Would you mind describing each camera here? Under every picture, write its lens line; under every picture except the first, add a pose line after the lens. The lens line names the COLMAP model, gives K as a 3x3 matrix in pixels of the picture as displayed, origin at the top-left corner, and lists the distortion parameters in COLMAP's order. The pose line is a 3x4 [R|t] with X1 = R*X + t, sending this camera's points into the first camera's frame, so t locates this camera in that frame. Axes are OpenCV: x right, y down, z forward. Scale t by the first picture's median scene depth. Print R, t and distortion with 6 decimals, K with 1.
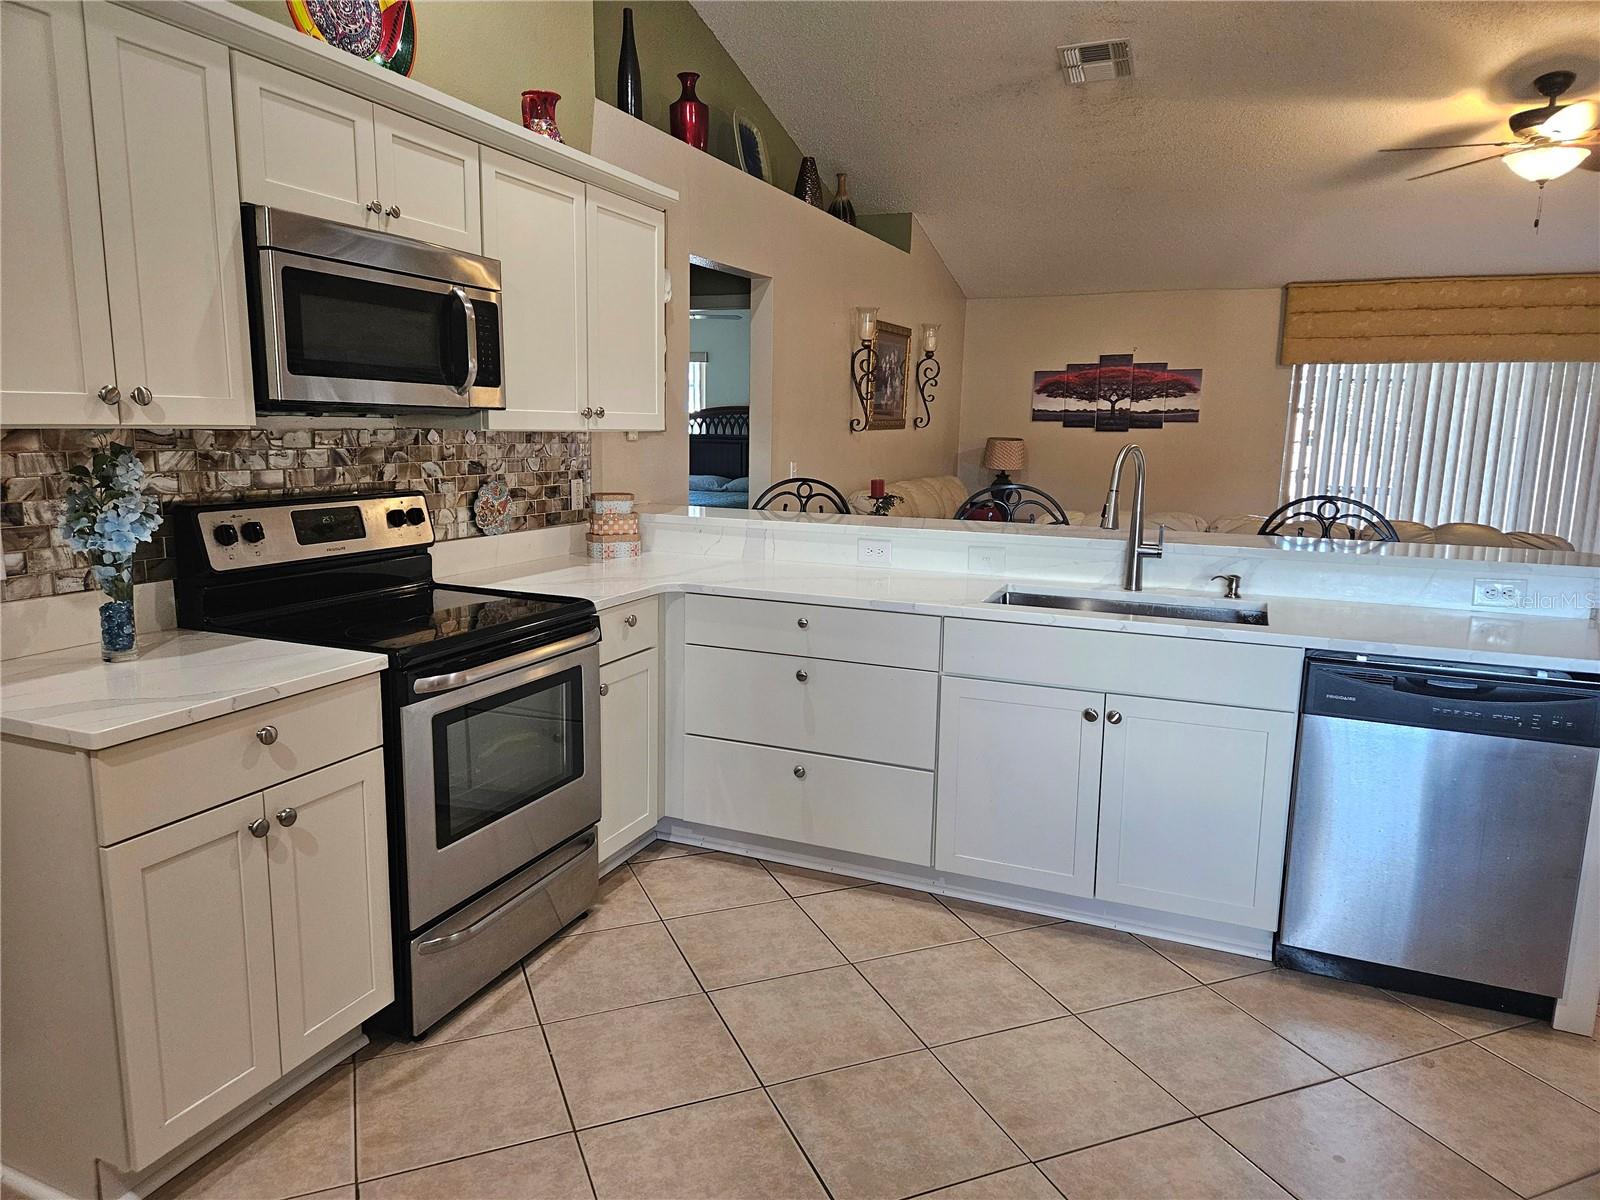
lens RADIAL K [[1070.9, 0, 792.3], [0, 1070.9, 608.0], [0, 0, 1]] dist [0.010658, 0.001159]
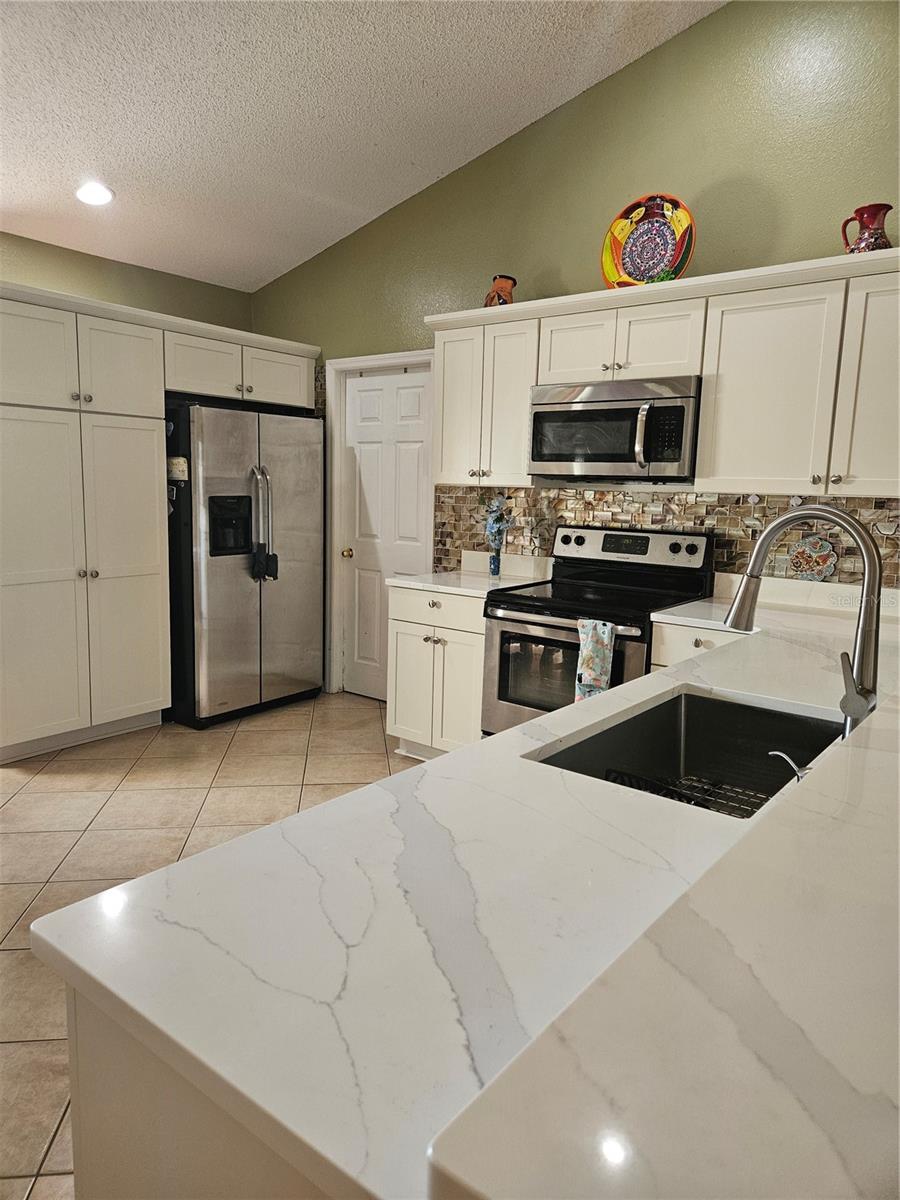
lens RADIAL K [[803.2, 0, 448.8], [0, 803.2, 599.4], [0, 0, 1]] dist [0.010658, 0.001159]
pose [[-0.299765, 0.107679, -0.947917, 0.940362], [-0.192061, 0.966455, 0.170521, -0.161696], [0.934480, 0.233174, -0.269028, 1.118692]]
